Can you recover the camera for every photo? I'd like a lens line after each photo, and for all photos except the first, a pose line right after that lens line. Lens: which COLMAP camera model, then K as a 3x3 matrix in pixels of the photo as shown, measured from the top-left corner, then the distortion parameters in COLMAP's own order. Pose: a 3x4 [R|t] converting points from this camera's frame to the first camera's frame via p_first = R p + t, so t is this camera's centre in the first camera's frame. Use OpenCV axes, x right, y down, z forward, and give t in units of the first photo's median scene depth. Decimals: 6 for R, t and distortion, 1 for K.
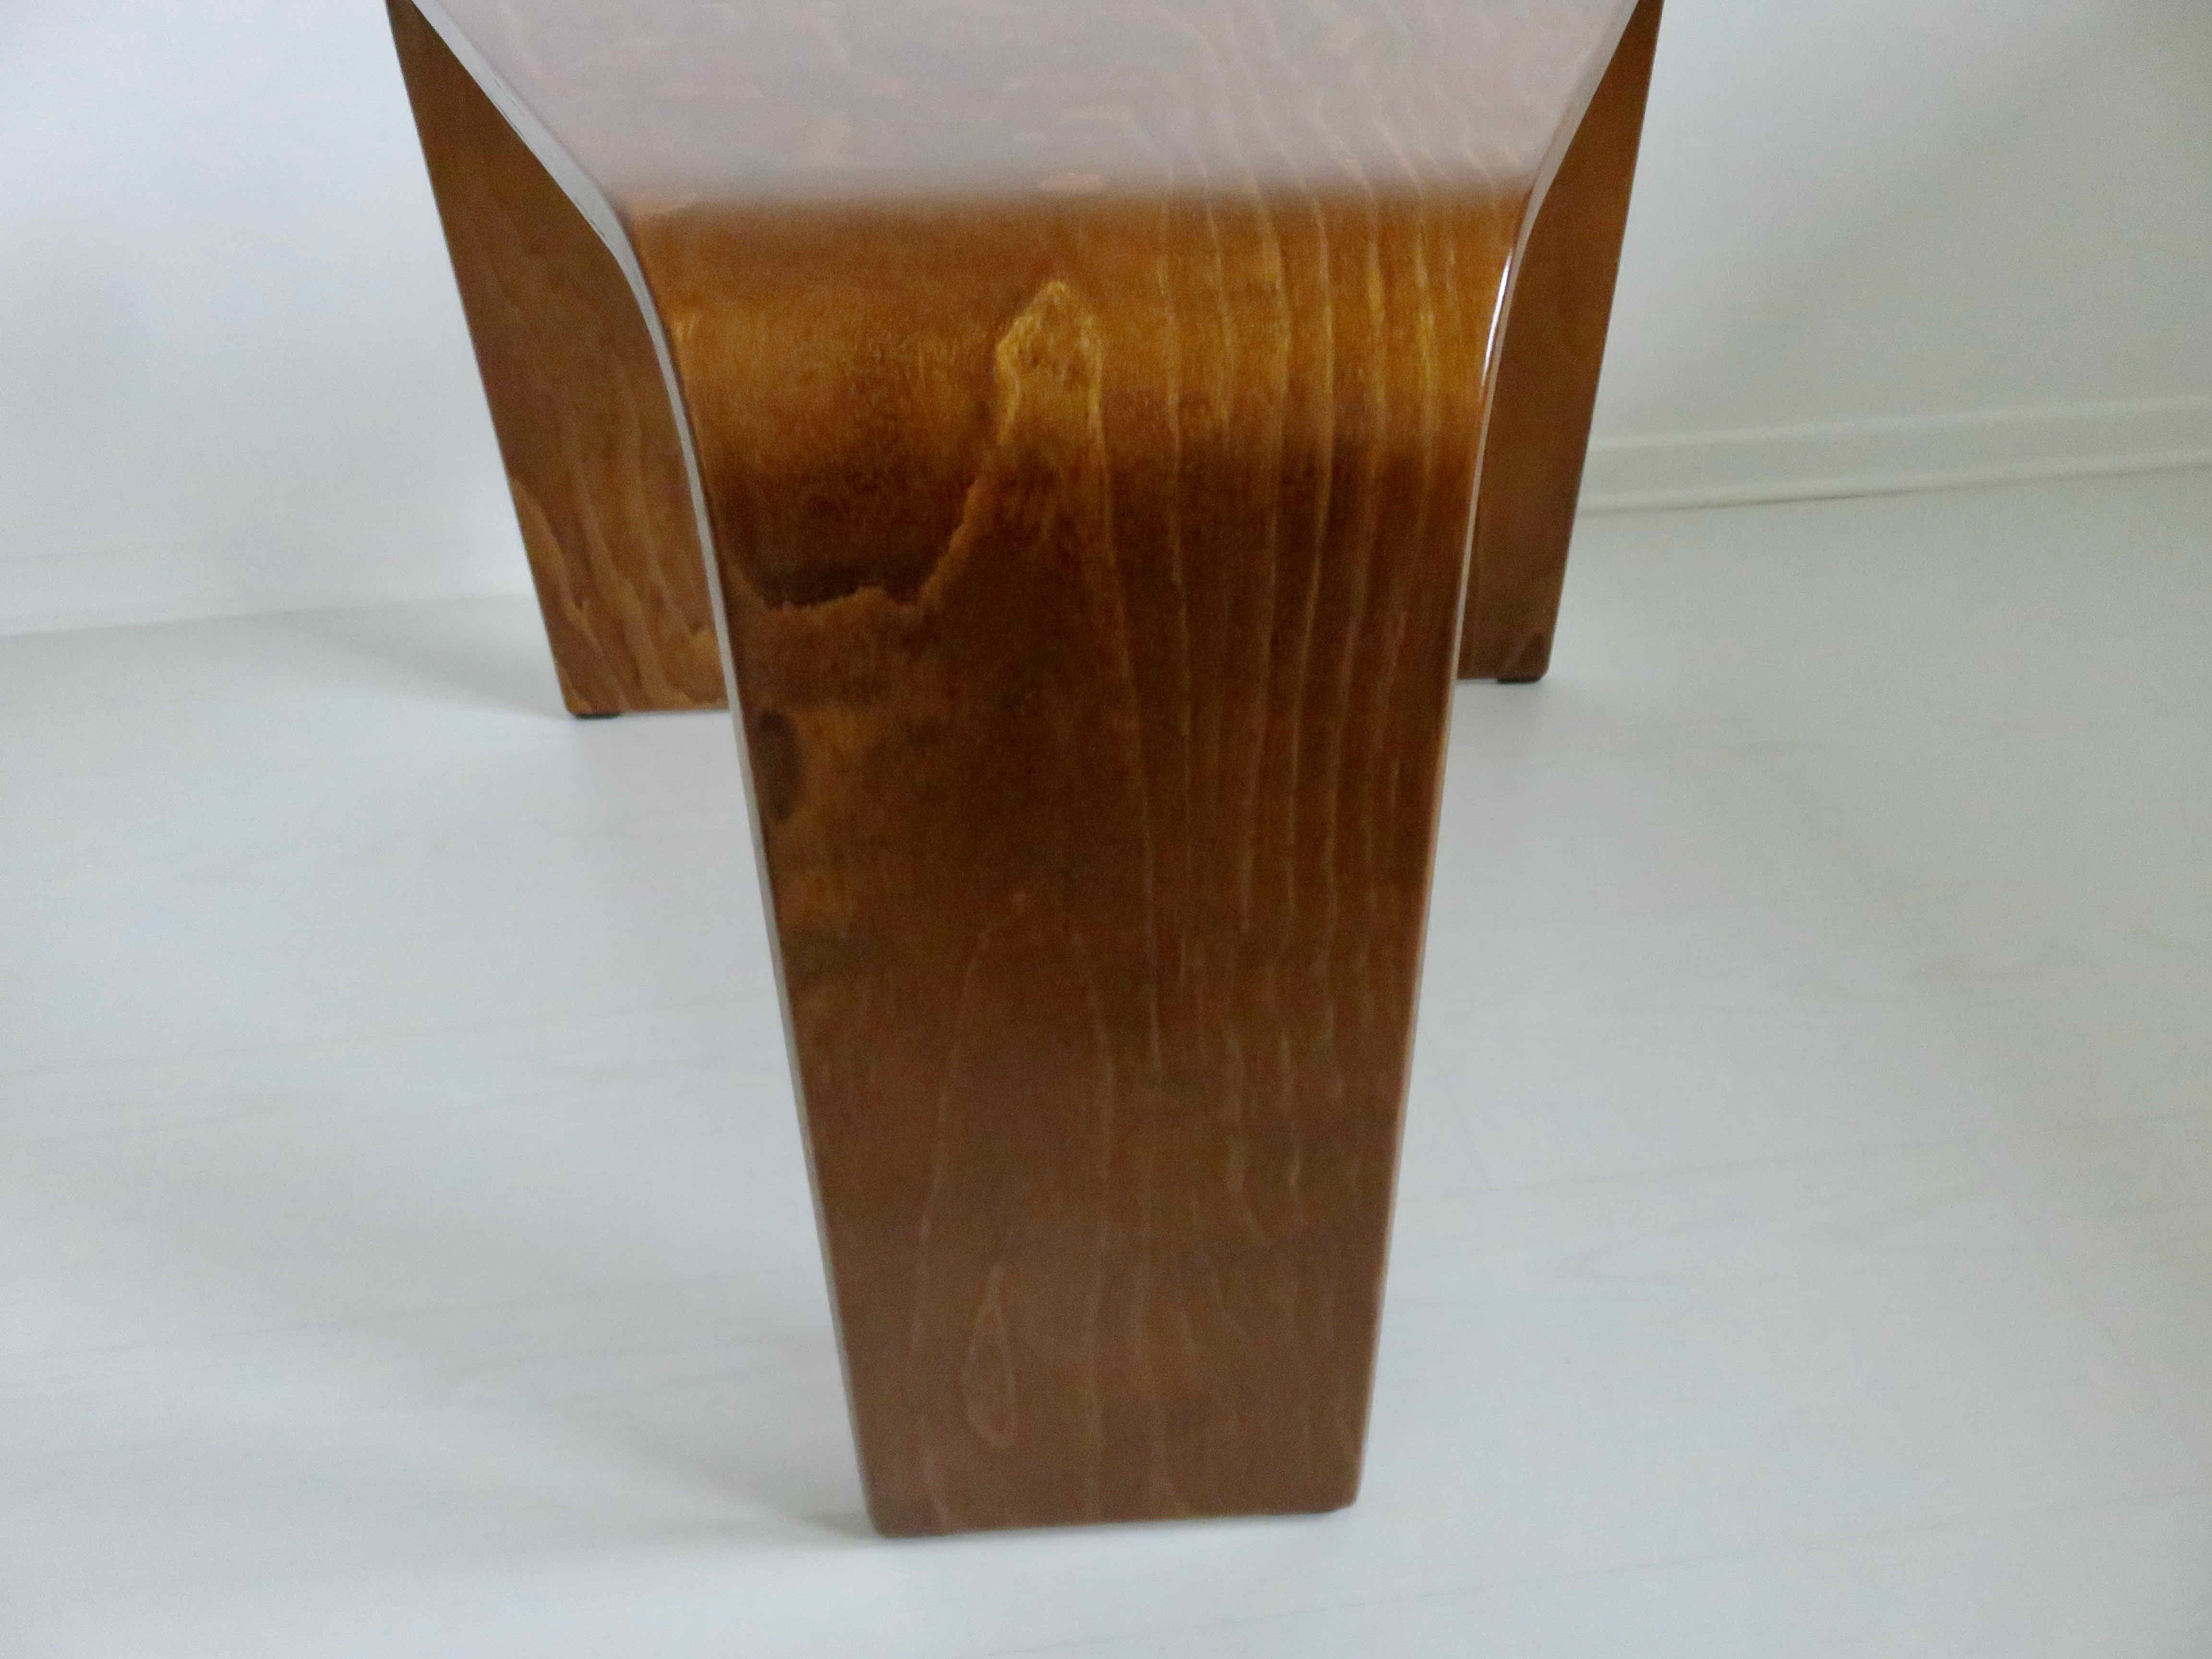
lens RADIAL K [[1662.2, 0, 1114.5], [0, 1662.2, 830.5], [0, 0, 1]] dist [-0.014344, 0.000568]
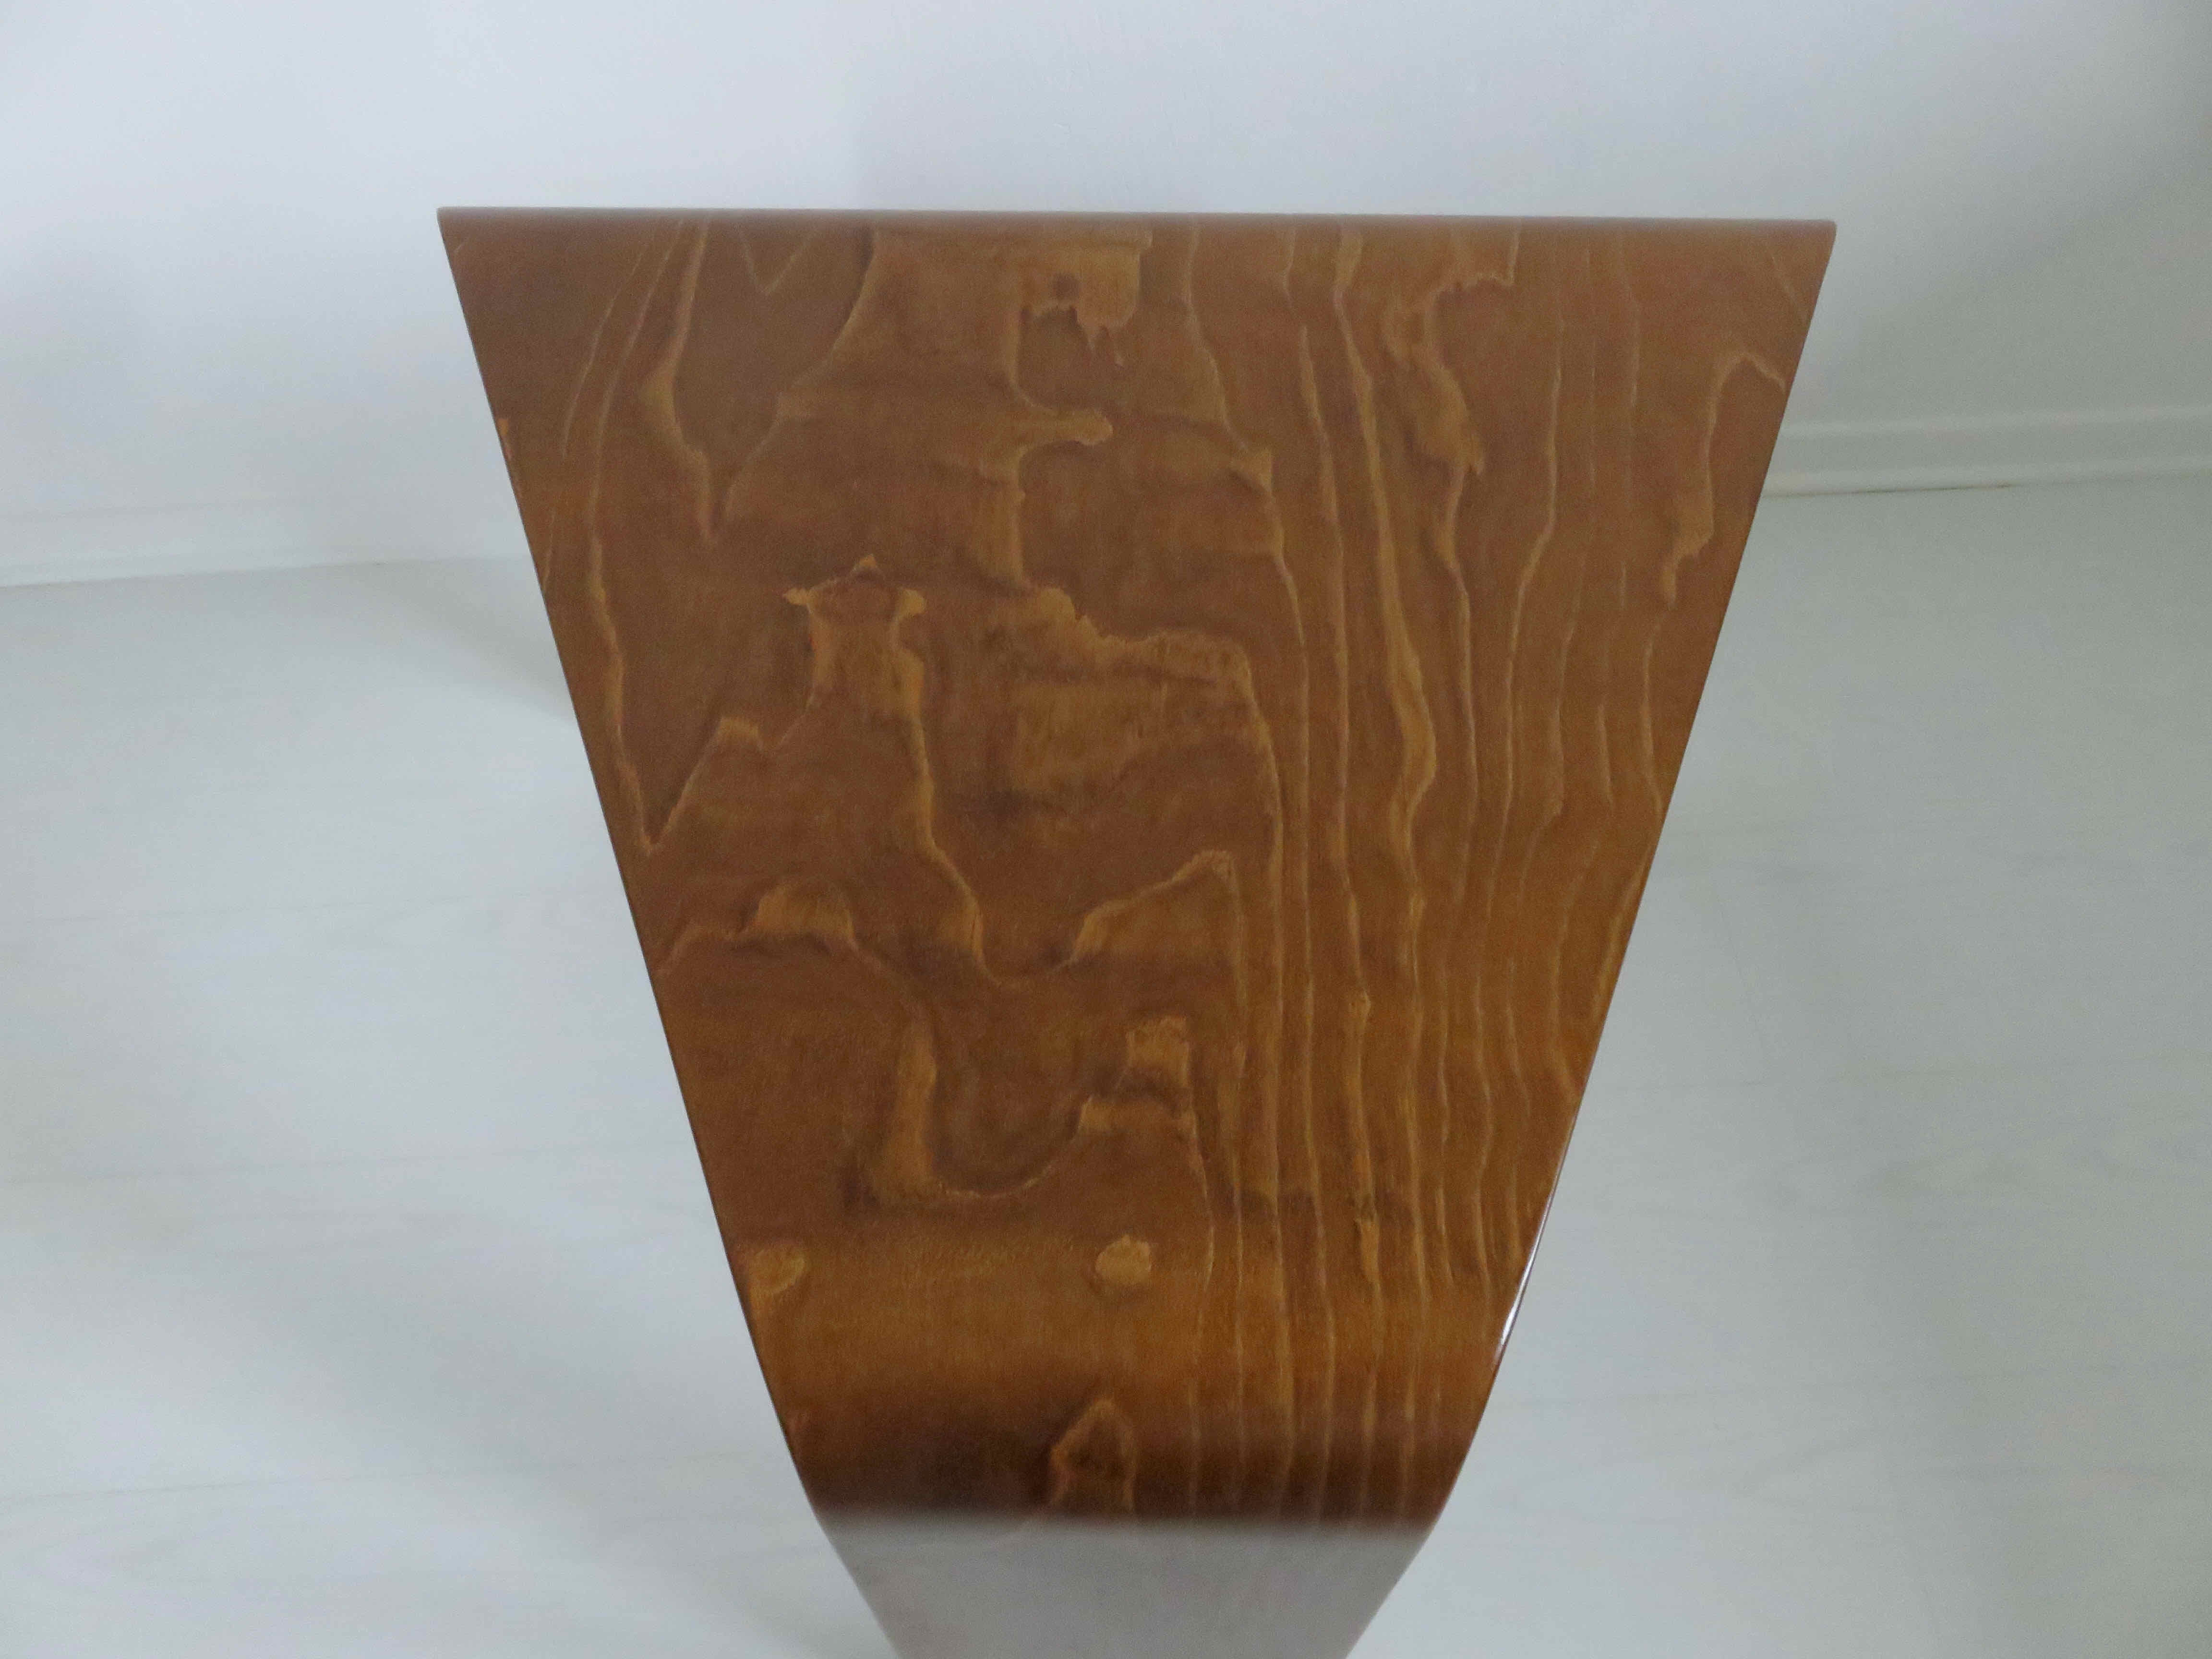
lens RADIAL K [[1662.2, 0, 1114.5], [0, 1662.2, 830.5], [0, 0, 1]] dist [-0.014344, 0.000568]
pose [[0.997264, 0.068876, -0.026848, -0.021950], [-0.055169, 0.935171, 0.349873, -1.066449], [0.049205, -0.347434, 0.936412, 0.017507]]
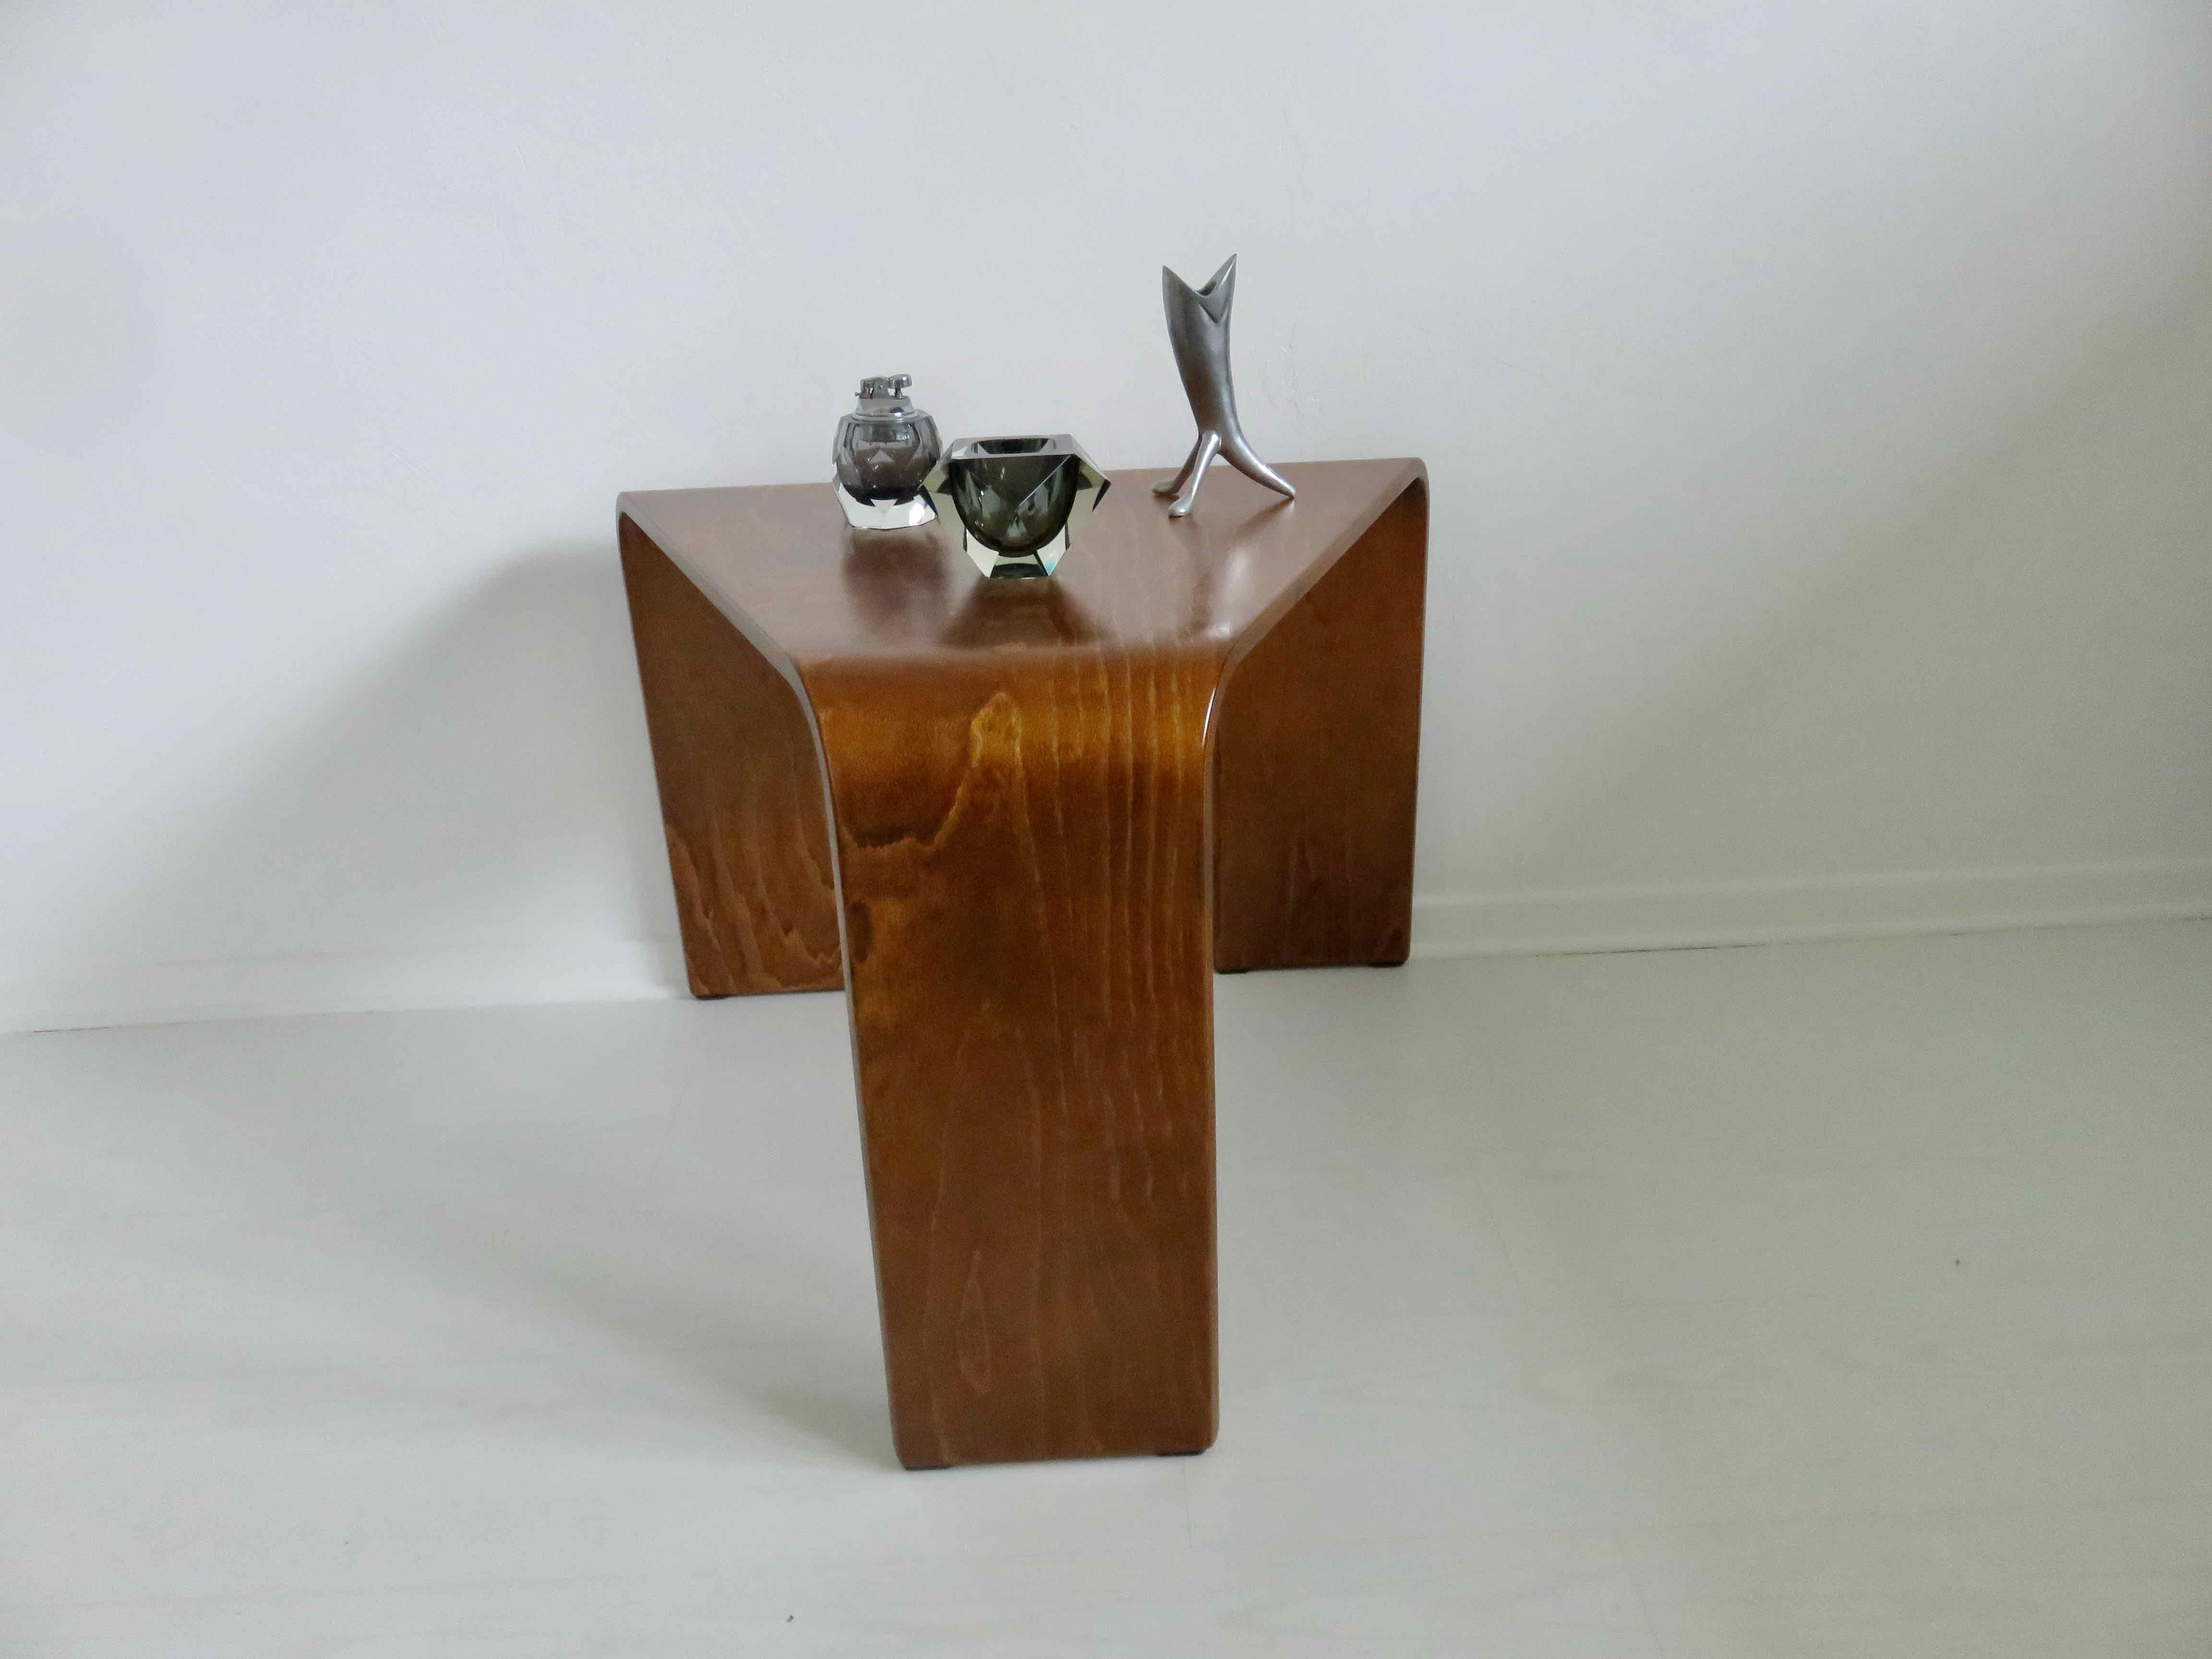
lens RADIAL K [[1662.2, 0, 1114.5], [0, 1662.2, 830.5], [0, 0, 1]] dist [-0.014344, 0.000568]
pose [[0.999612, -0.011228, -0.025483, 0.152012], [0.005019, 0.972765, -0.231740, 0.310857], [0.027391, 0.231522, 0.972444, -0.951063]]
